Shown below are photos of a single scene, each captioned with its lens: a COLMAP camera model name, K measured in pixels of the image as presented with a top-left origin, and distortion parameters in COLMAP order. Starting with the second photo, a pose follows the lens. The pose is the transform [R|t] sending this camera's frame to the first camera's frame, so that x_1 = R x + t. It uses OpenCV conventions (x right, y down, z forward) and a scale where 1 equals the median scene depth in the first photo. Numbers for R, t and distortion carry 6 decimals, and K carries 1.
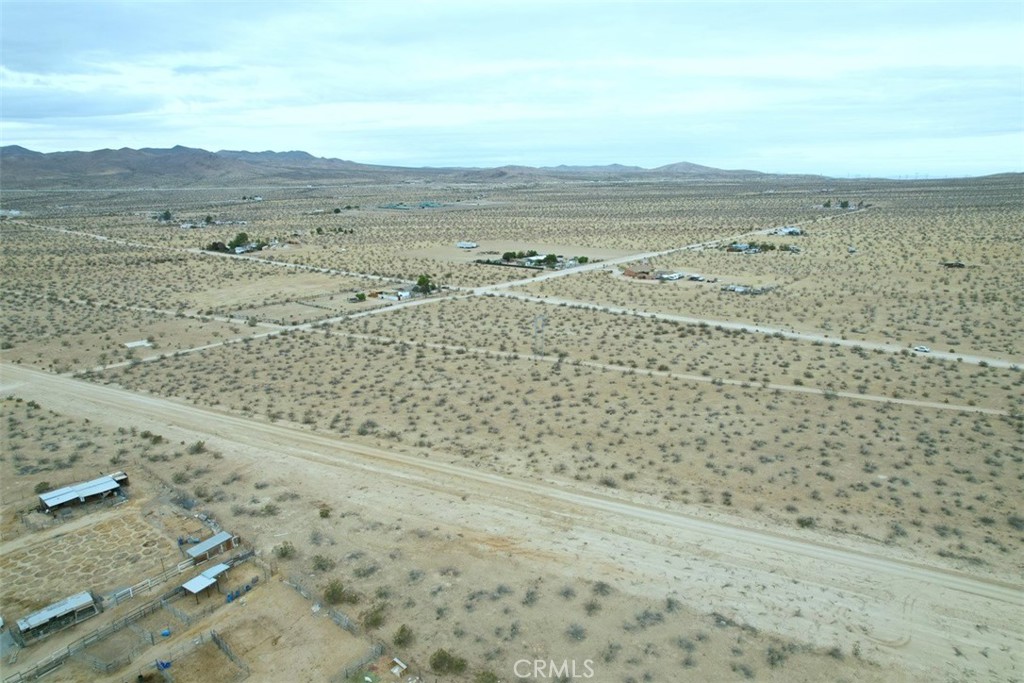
lens RADIAL K [[654.7, 0, 513.4], [0, 654.7, 345.5], [0, 0, 1]] dist [-0.064647, 0.042584]
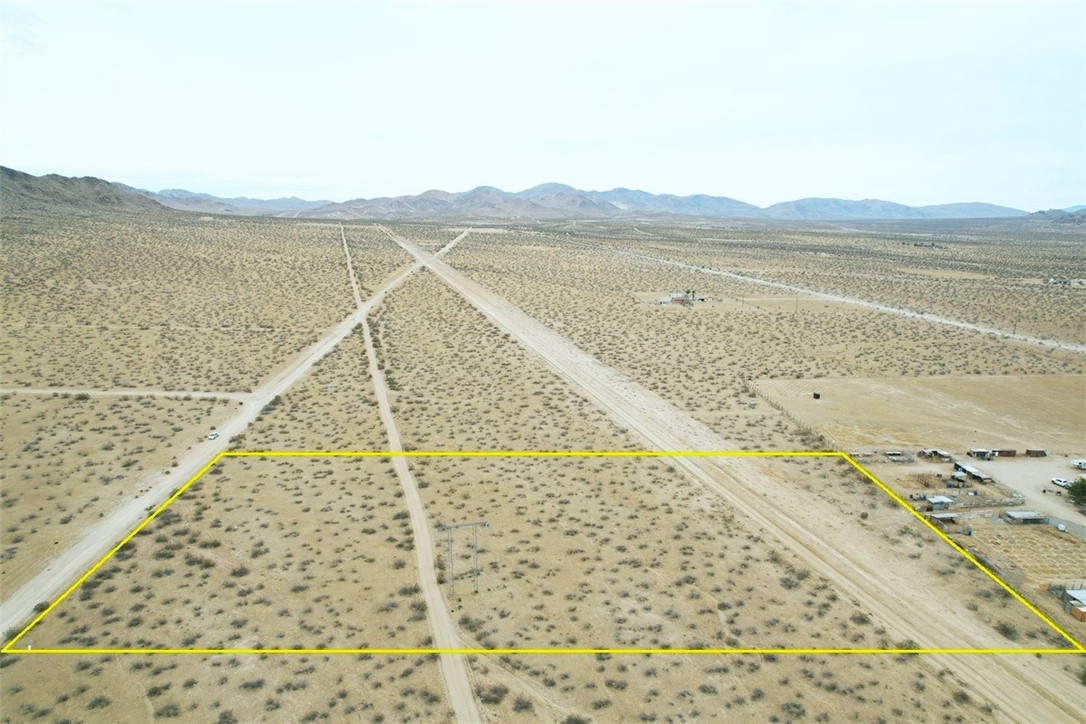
lens RADIAL K [[694.4, 0, 550.0], [0, 694.4, 352.5], [0, 0, 1]] dist [-0.064647, 0.042584]
pose [[-0.710732, -0.139967, 0.689398, -0.548212], [0.173144, 0.915051, 0.364283, -0.511744], [-0.681822, 0.378273, -0.626121, 1.588039]]
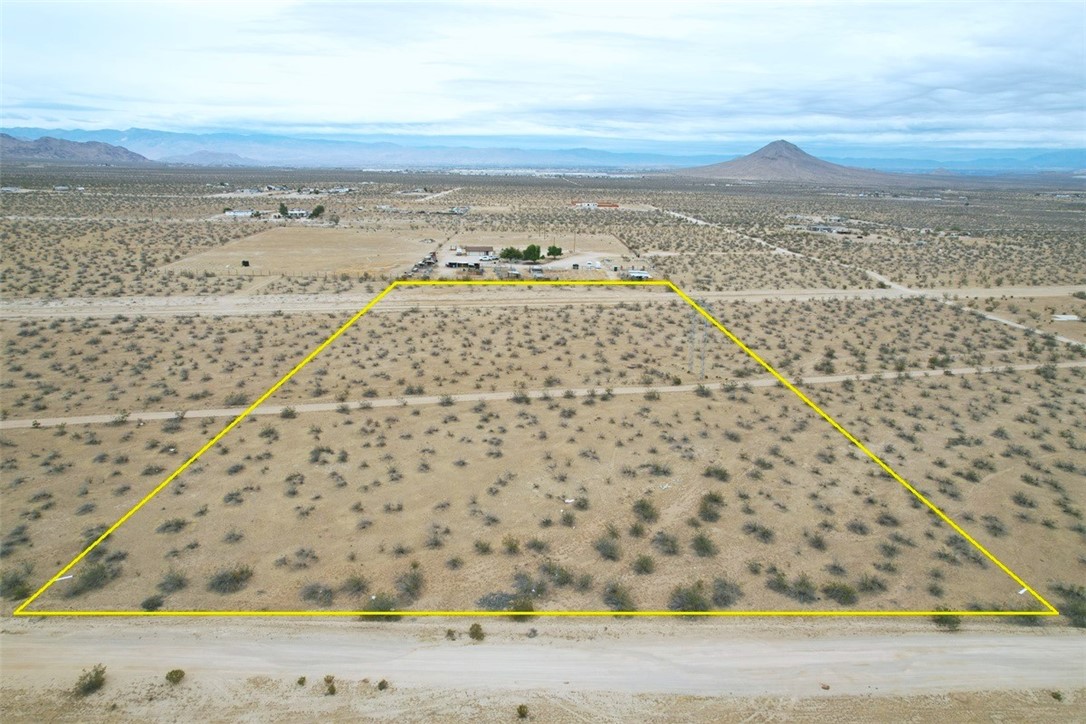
lens RADIAL K [[694.4, 0, 546.8], [0, 694.4, 361.8], [0, 0, 1]] dist [-0.064647, 0.042584]
pose [[-0.723020, 0.187889, -0.664786, 0.728021], [-0.189360, 0.871546, 0.452273, -0.324152], [0.664368, 0.452886, -0.594566, 1.621190]]
